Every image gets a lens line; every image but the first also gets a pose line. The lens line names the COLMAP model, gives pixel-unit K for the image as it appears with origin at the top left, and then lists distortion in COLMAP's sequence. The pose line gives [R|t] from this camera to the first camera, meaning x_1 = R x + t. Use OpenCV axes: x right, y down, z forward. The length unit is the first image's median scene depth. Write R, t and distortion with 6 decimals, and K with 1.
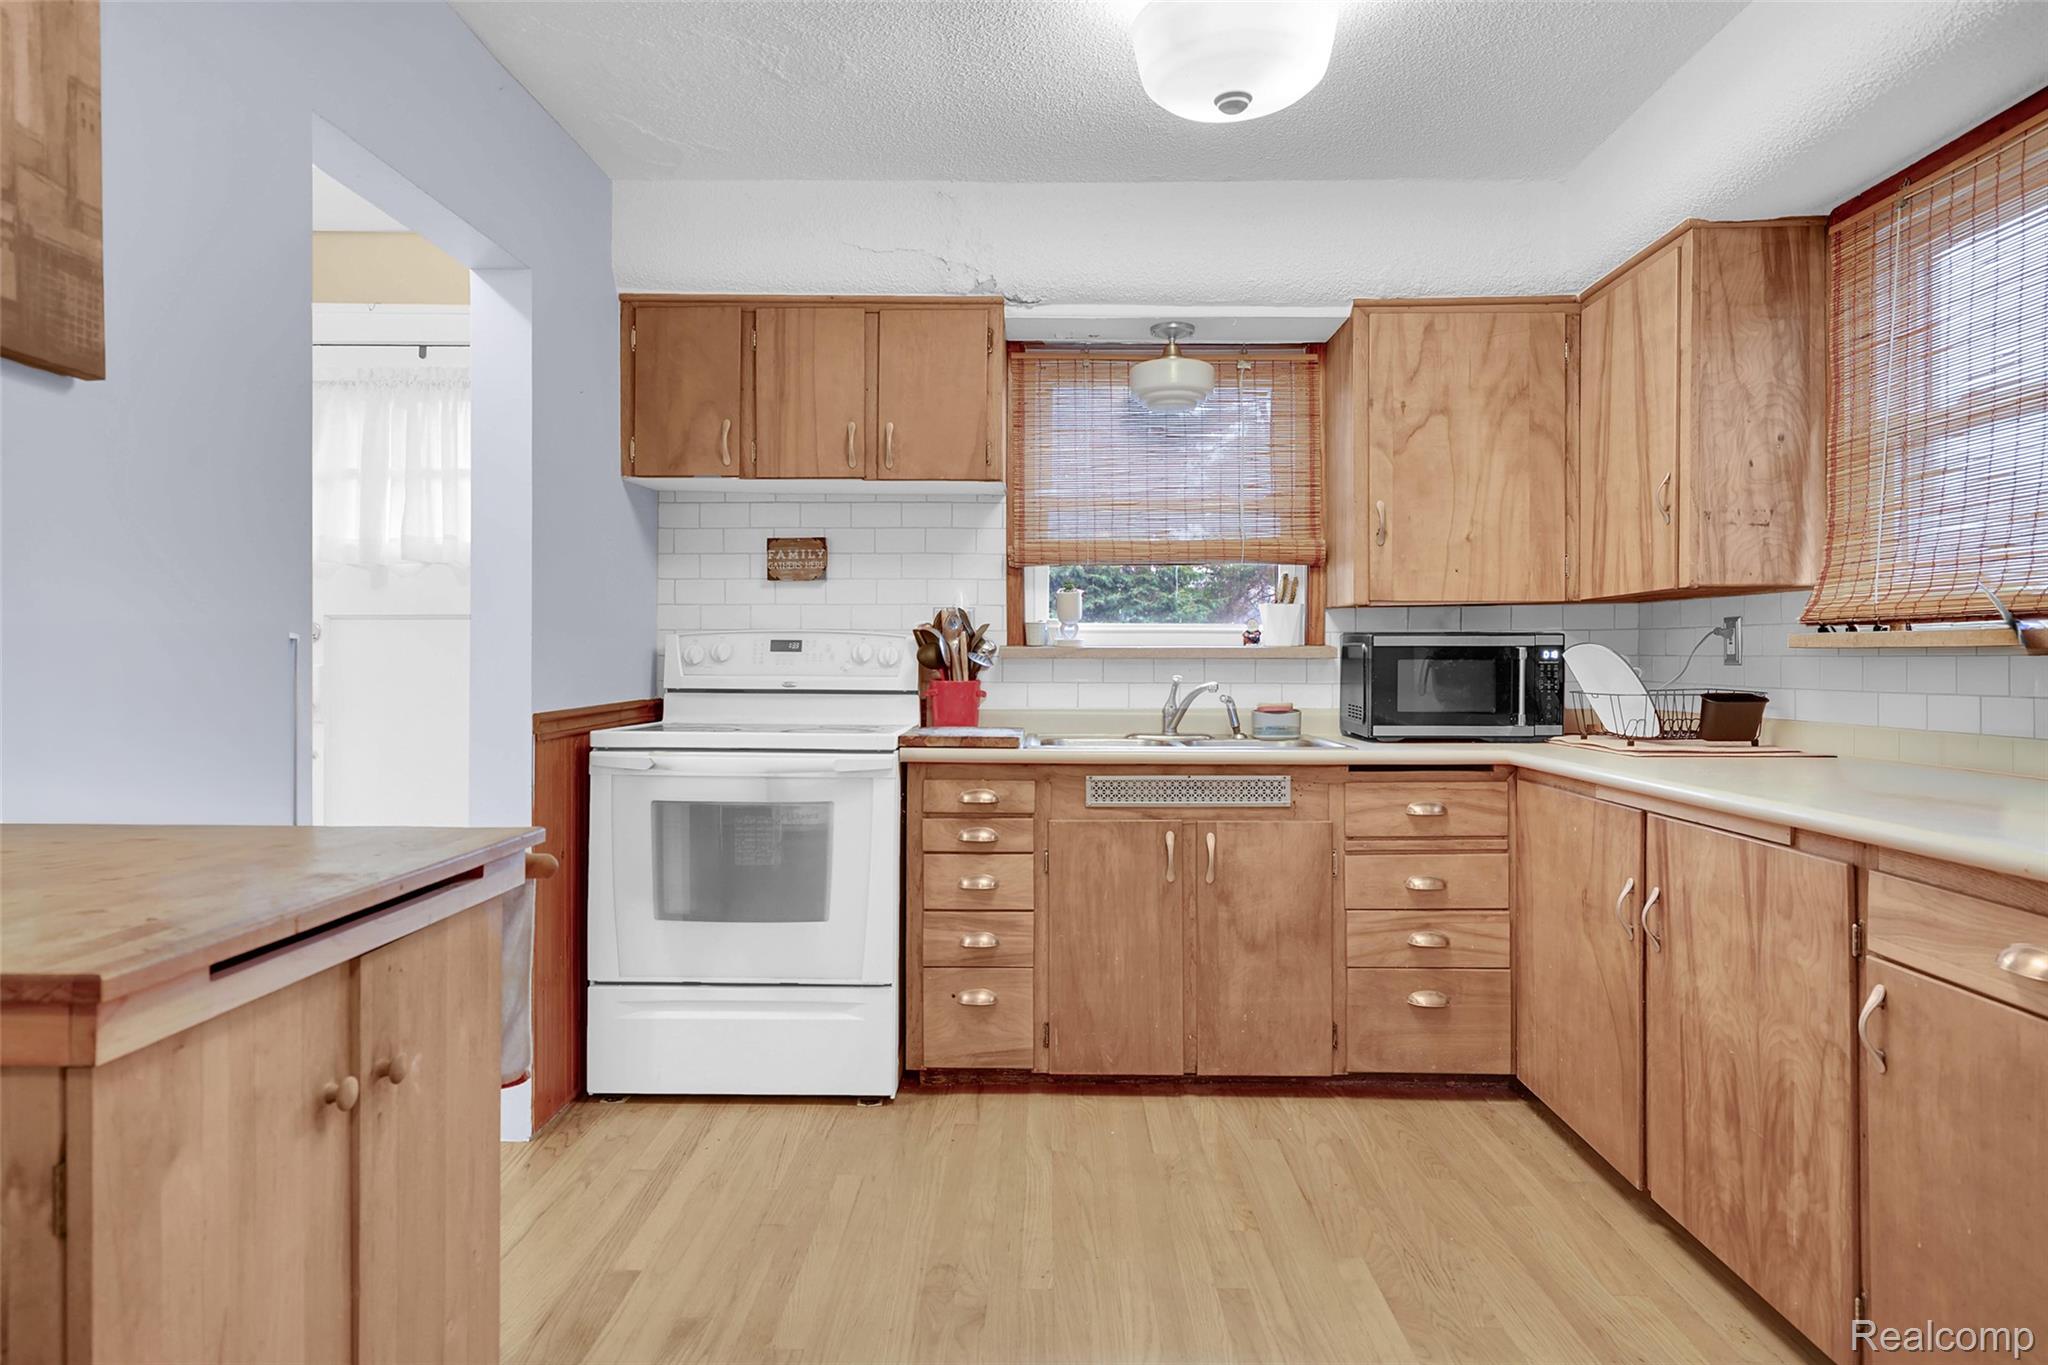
lens RADIAL K [[1166.0, 0, 1021.0], [0, 1166.0, 660.0], [0, 0, 1]] dist [0.004408, 0.003742]
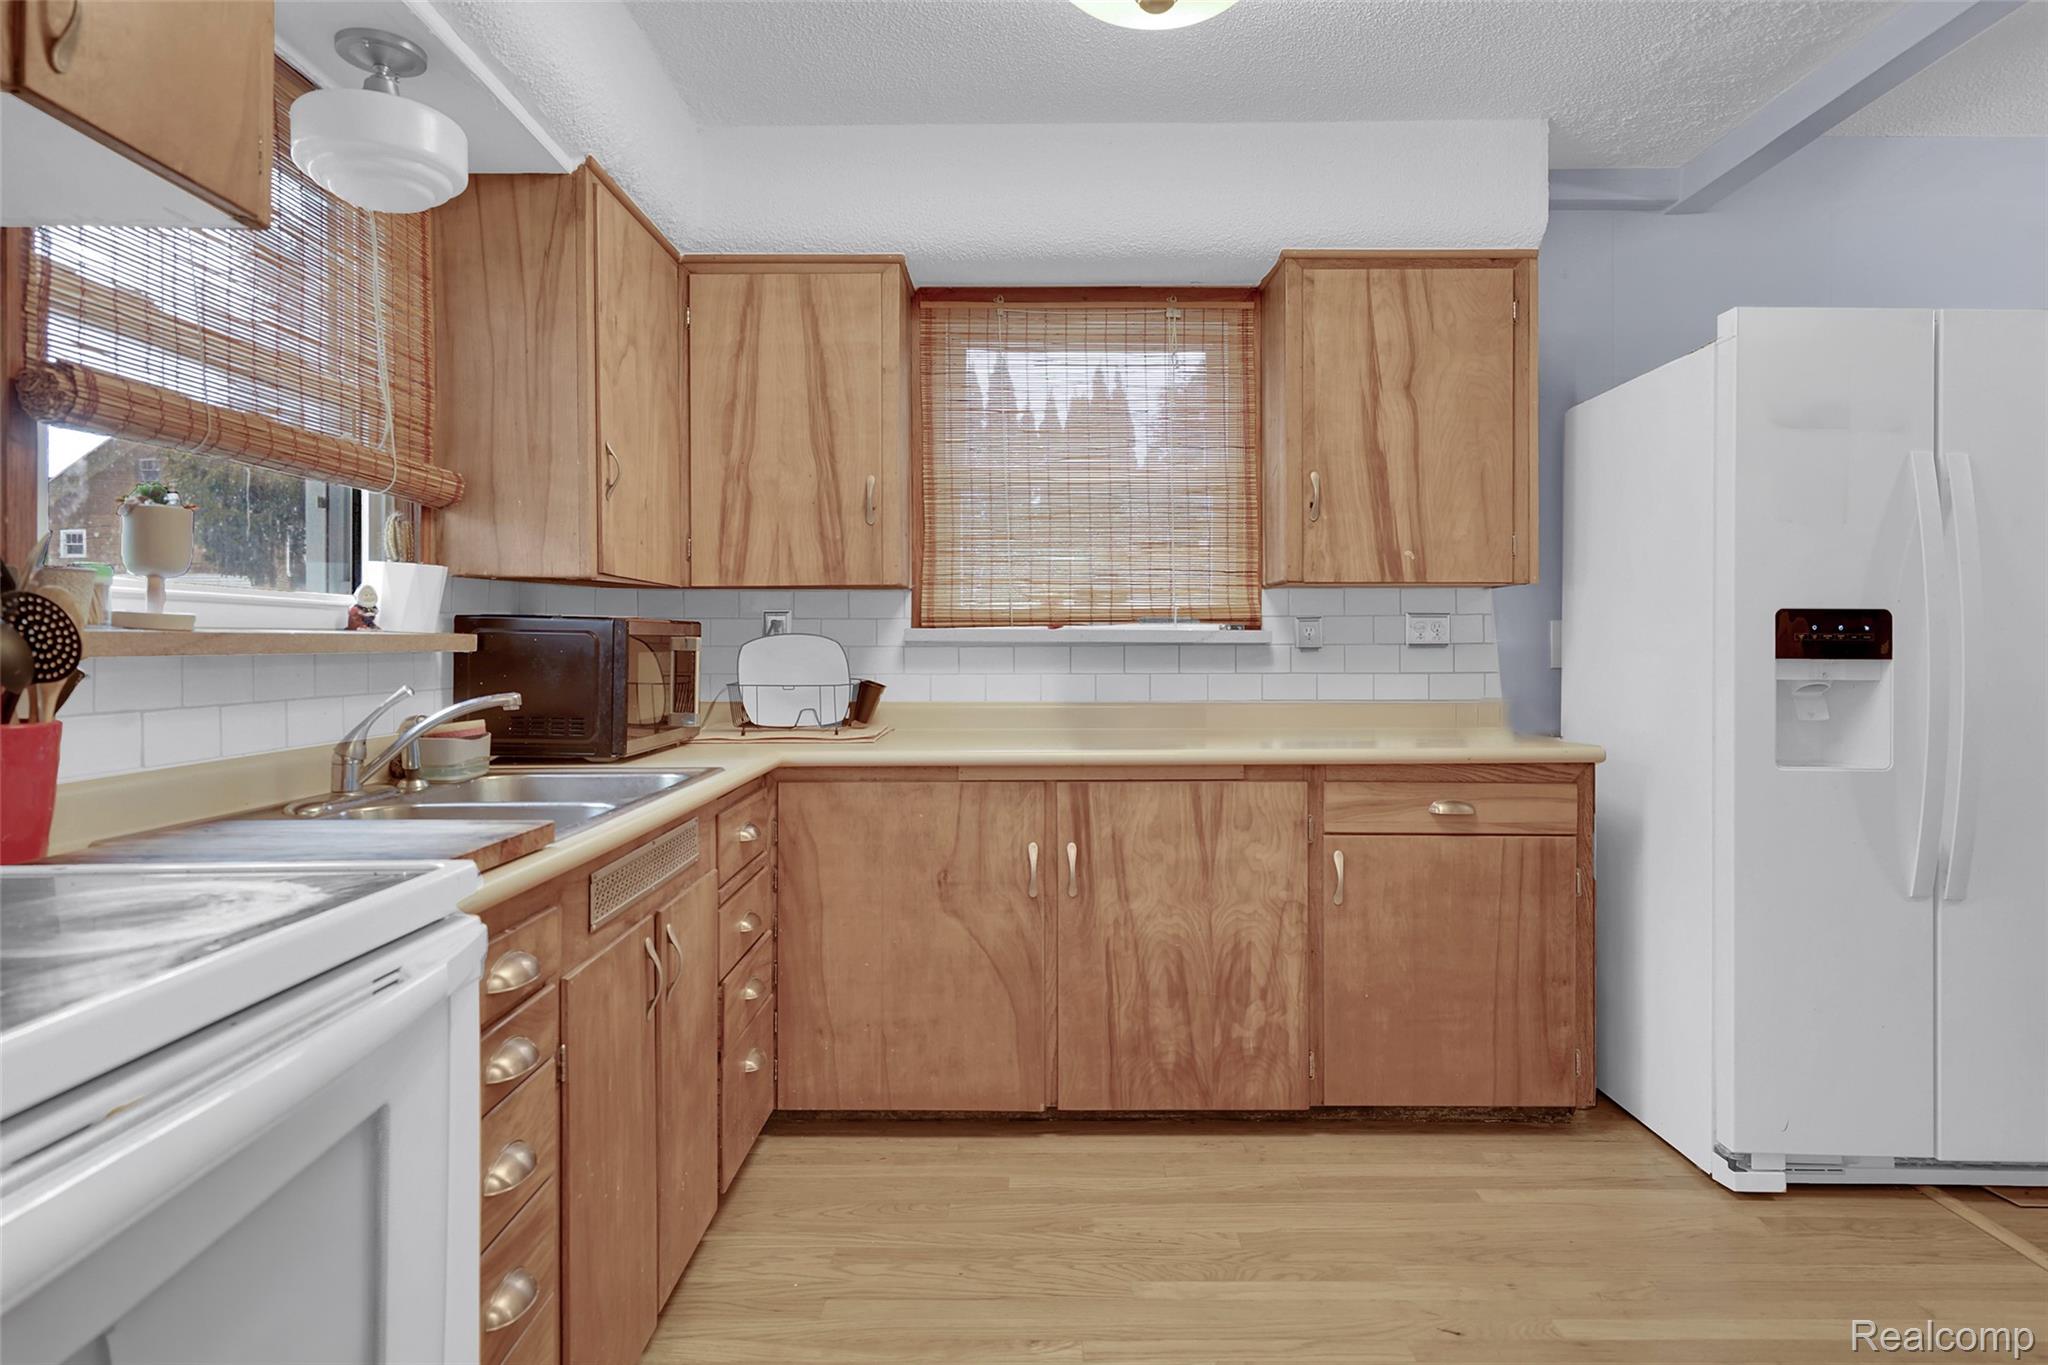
lens RADIAL K [[1166.0, 0, 1003.2], [0, 1166.0, 644.7], [0, 0, 1]] dist [0.004408, 0.003742]
pose [[-0.018897, -0.001148, 0.999821, -0.532070], [0.002692, 0.999996, 0.001199, -0.006661], [-0.999818, 0.002715, -0.018893, 0.910259]]
